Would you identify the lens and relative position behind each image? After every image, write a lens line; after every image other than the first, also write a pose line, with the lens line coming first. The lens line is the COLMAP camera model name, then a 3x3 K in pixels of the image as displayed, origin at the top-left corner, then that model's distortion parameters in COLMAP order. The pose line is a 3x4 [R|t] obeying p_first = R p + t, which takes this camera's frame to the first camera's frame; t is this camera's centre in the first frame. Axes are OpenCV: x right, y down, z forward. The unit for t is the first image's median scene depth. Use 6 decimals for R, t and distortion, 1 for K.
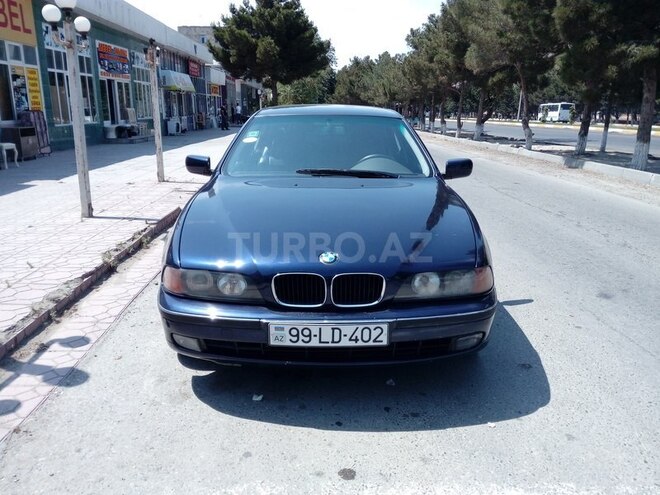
lens RADIAL K [[543.5, 0, 336.9], [0, 543.5, 248.0], [0, 0, 1]] dist [0.029685, -0.059493]
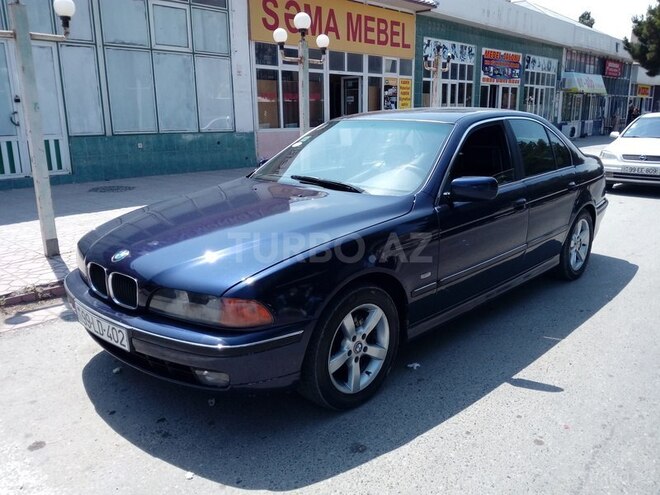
lens RADIAL K [[543.5, 0, 336.9], [0, 543.5, 248.0], [0, 0, 1]] dist [0.029685, -0.059493]
pose [[0.723197, 0.155884, -0.672819, 0.158734], [-0.160037, 0.985504, 0.056309, -0.020023], [0.671844, 0.066954, 0.737661, 0.078086]]
